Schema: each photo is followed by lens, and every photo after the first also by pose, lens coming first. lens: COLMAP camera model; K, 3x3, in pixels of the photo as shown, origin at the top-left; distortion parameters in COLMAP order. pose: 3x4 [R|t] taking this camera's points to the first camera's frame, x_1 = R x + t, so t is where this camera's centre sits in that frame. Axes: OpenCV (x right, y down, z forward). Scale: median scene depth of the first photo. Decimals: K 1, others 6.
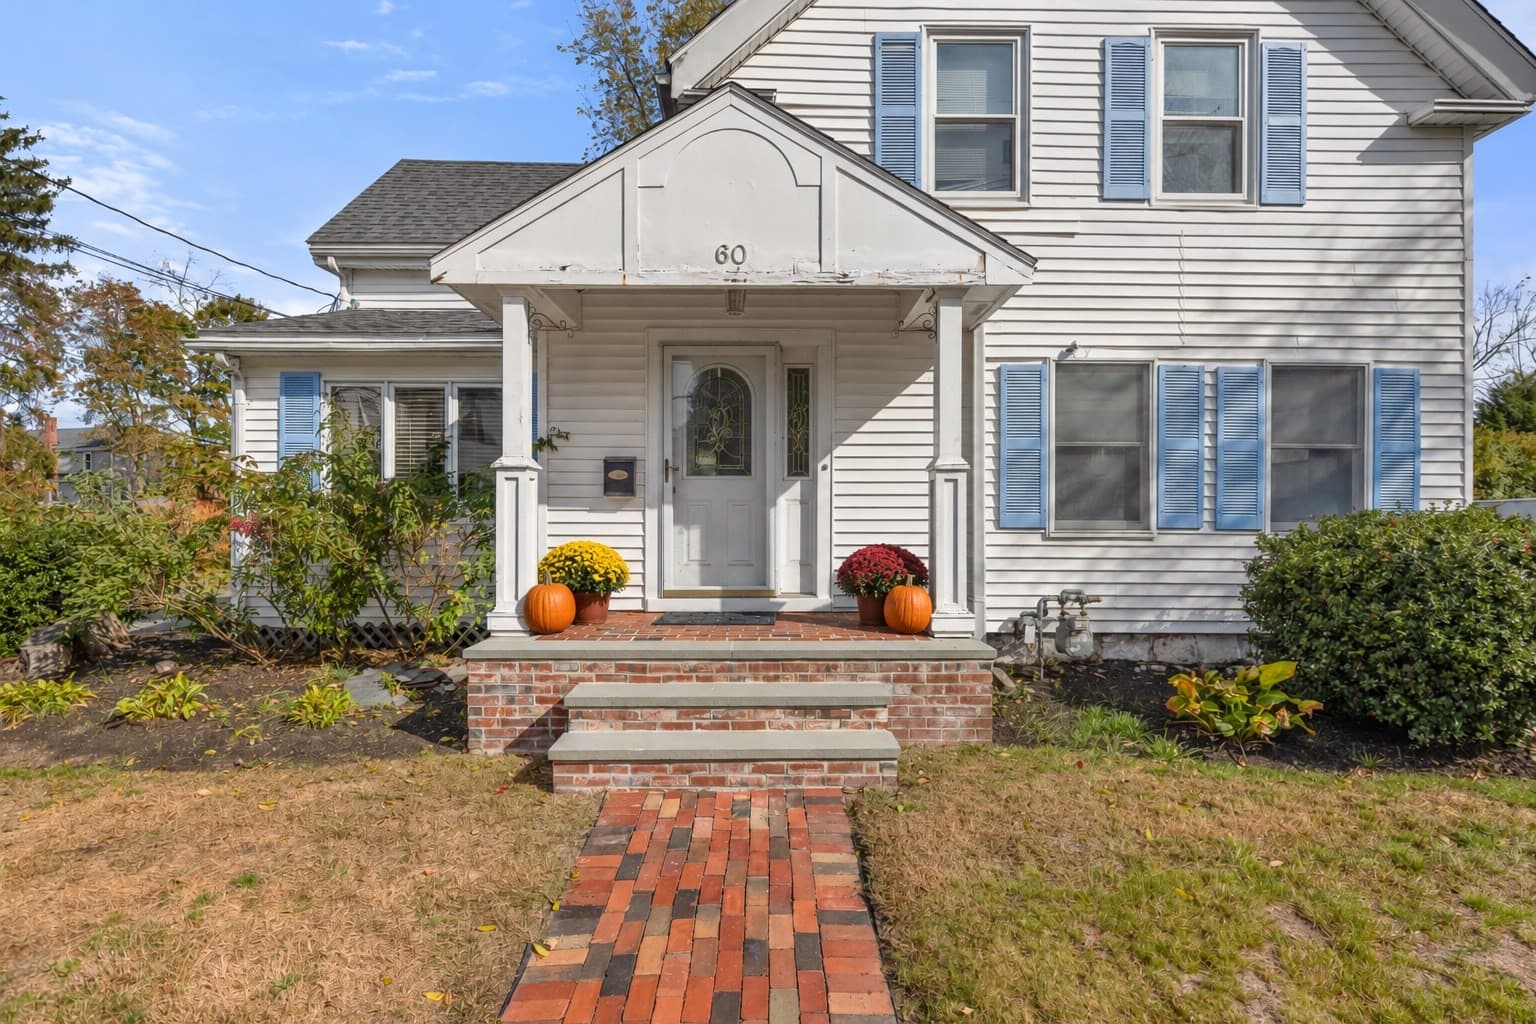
lens RADIAL K [[704.9, 0, 774.4], [0, 704.9, 523.8], [0, 0, 1]] dist [0.003677, -0.001334]
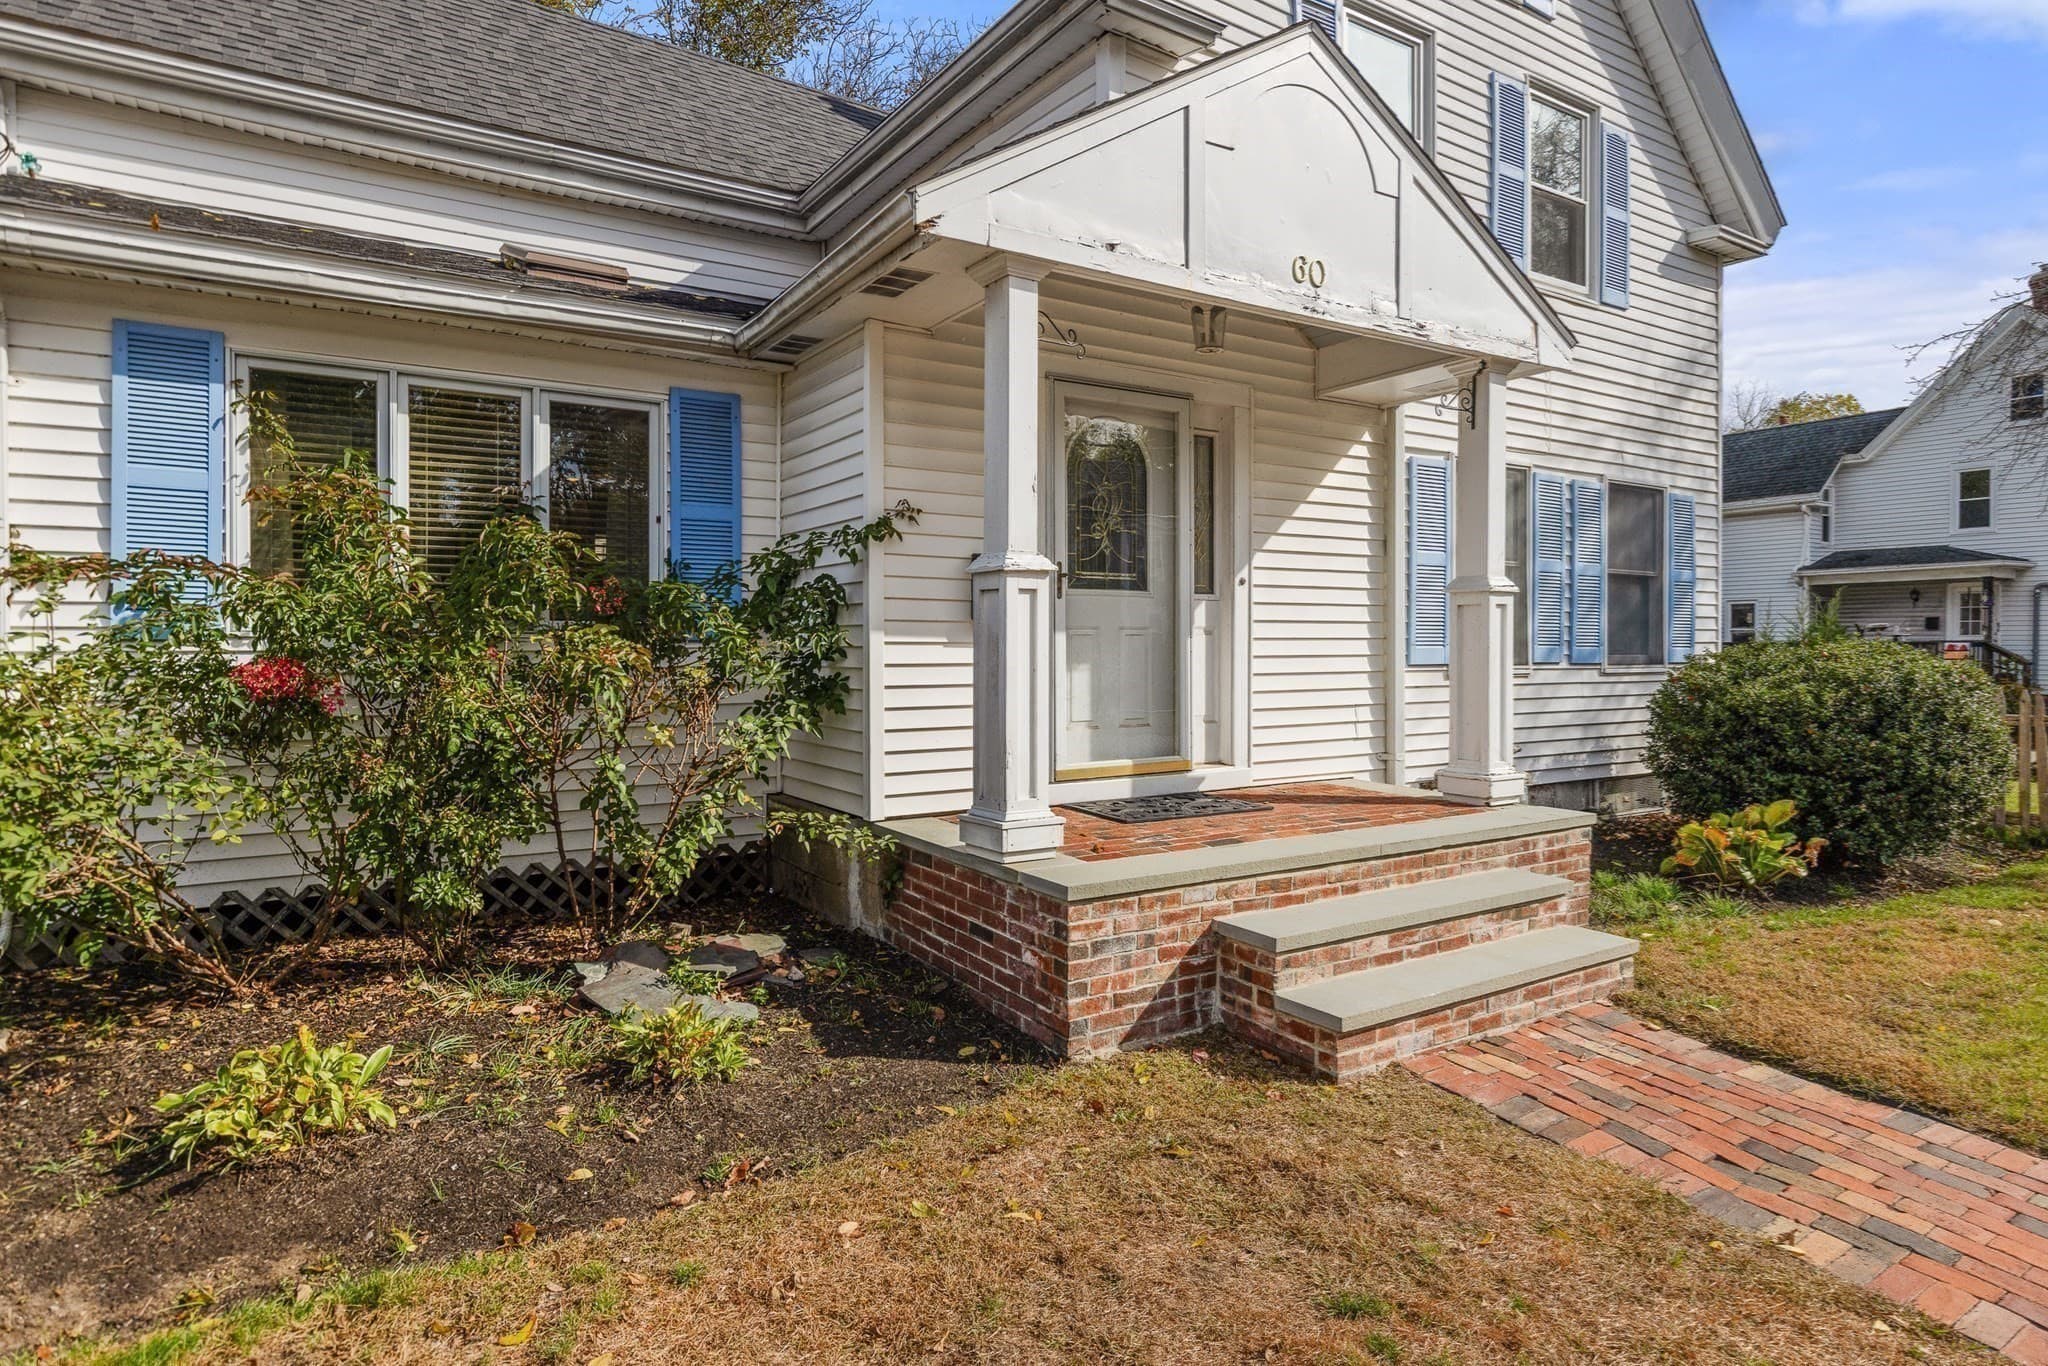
lens RADIAL K [[1082.4, 0, 1015.4], [0, 1082.4, 664.4], [0, 0, 1]] dist [0.011623, -0.003773]
pose [[0.860697, -0.011506, 0.508988, -0.677414], [0.008576, 0.999930, 0.008103, -0.008299], [-0.509046, -0.002609, 0.860736, 0.187767]]
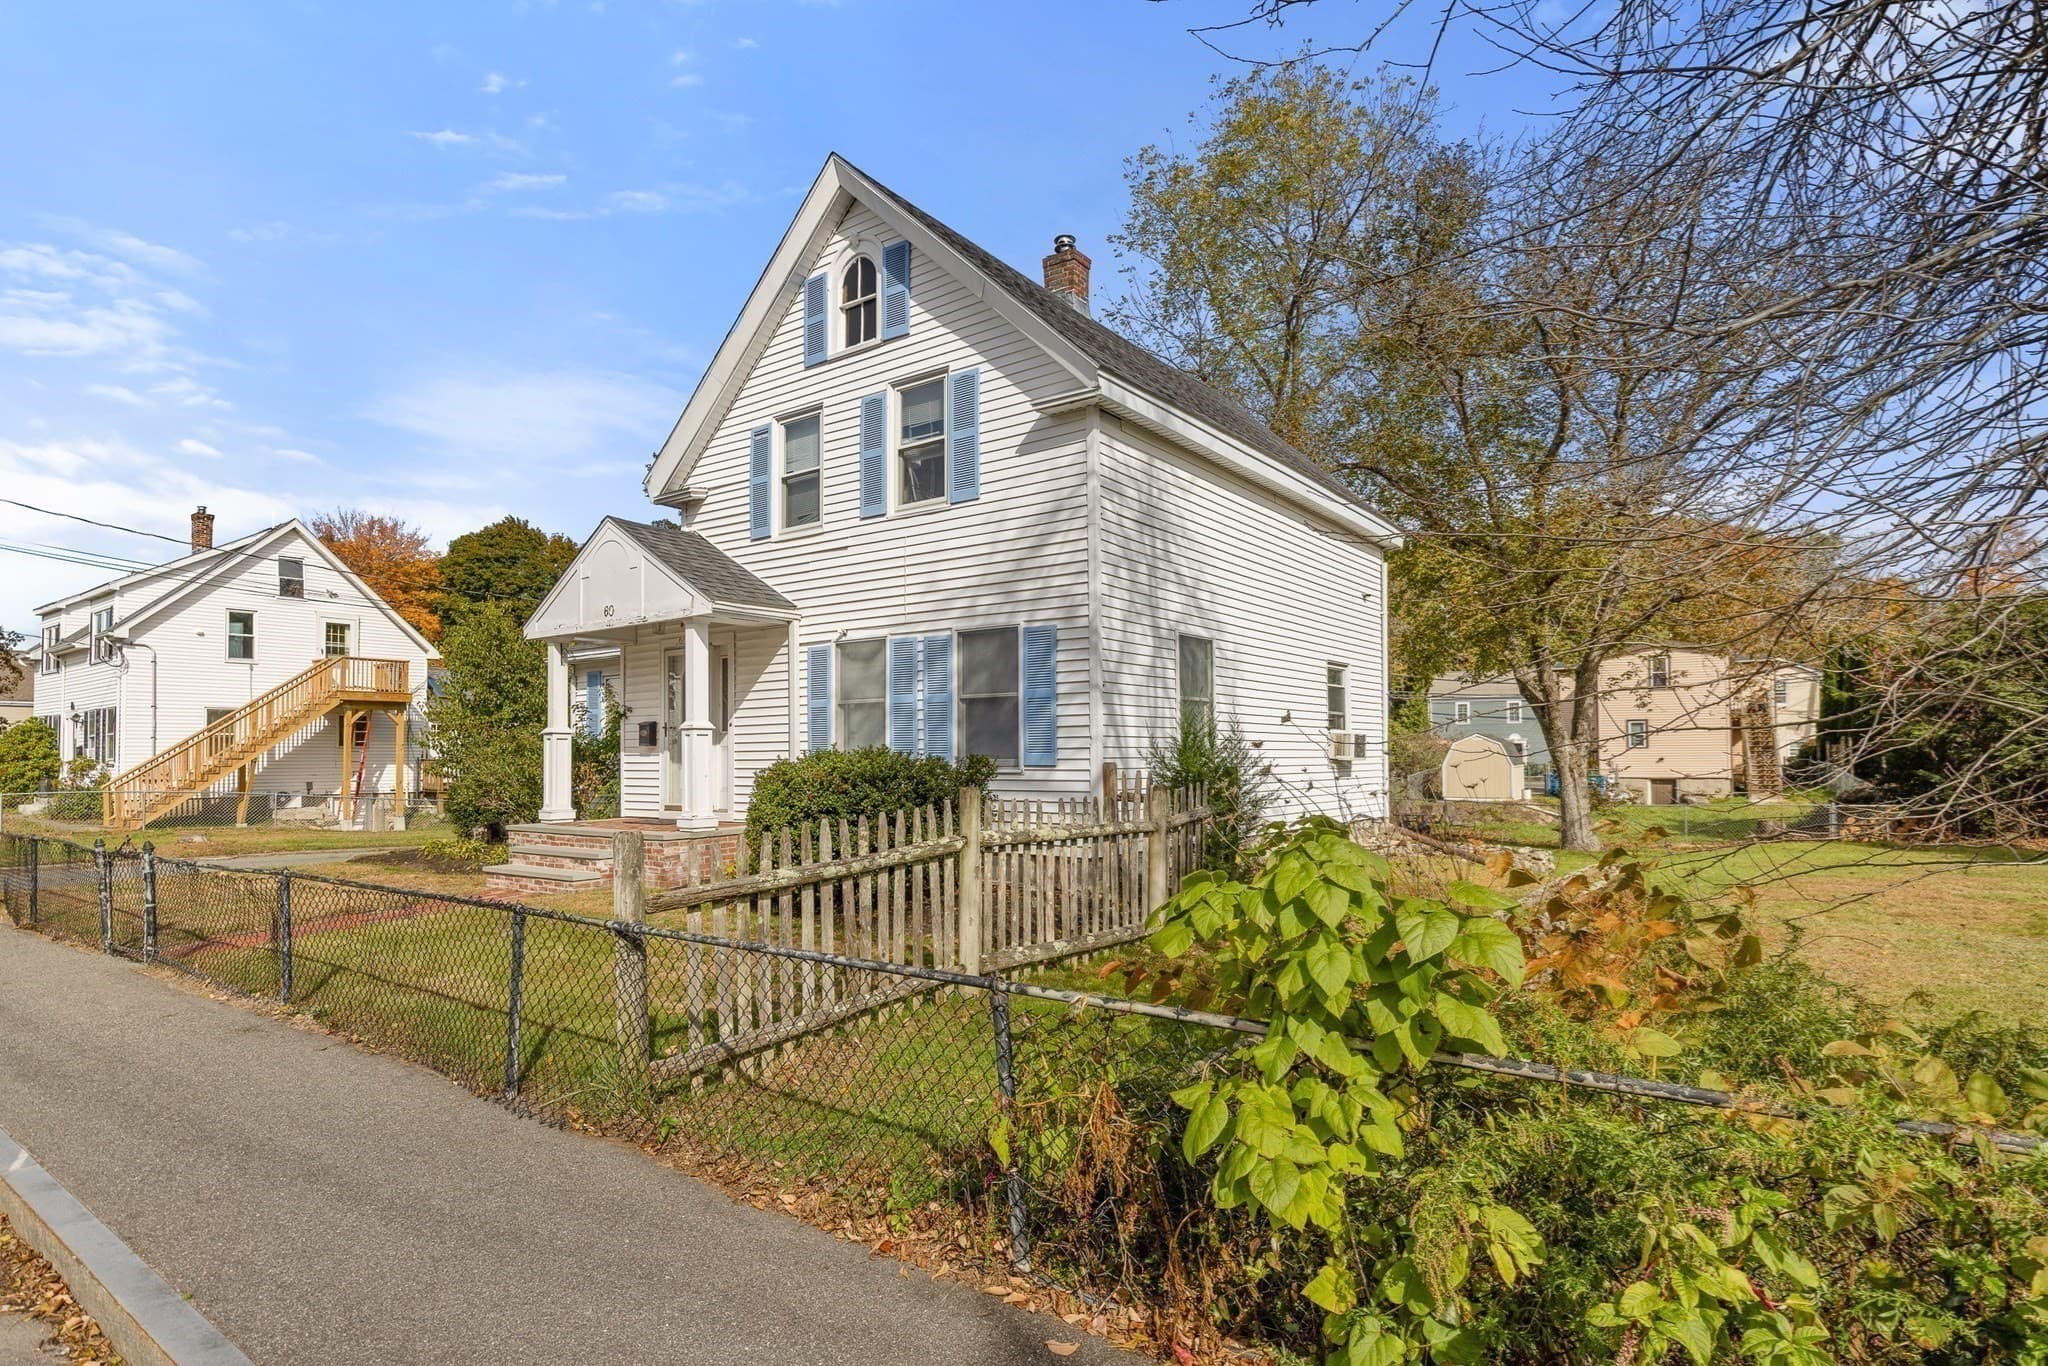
lens RADIAL K [[1082.4, 0, 1063.2], [0, 1082.4, 733.0], [0, 0, 1]] dist [0.011623, -0.003773]
pose [[0.800851, -0.022112, -0.598455, 2.011926], [0.006852, 0.999591, -0.027764, 0.006385], [0.598825, 0.018134, 0.800675, -0.410815]]
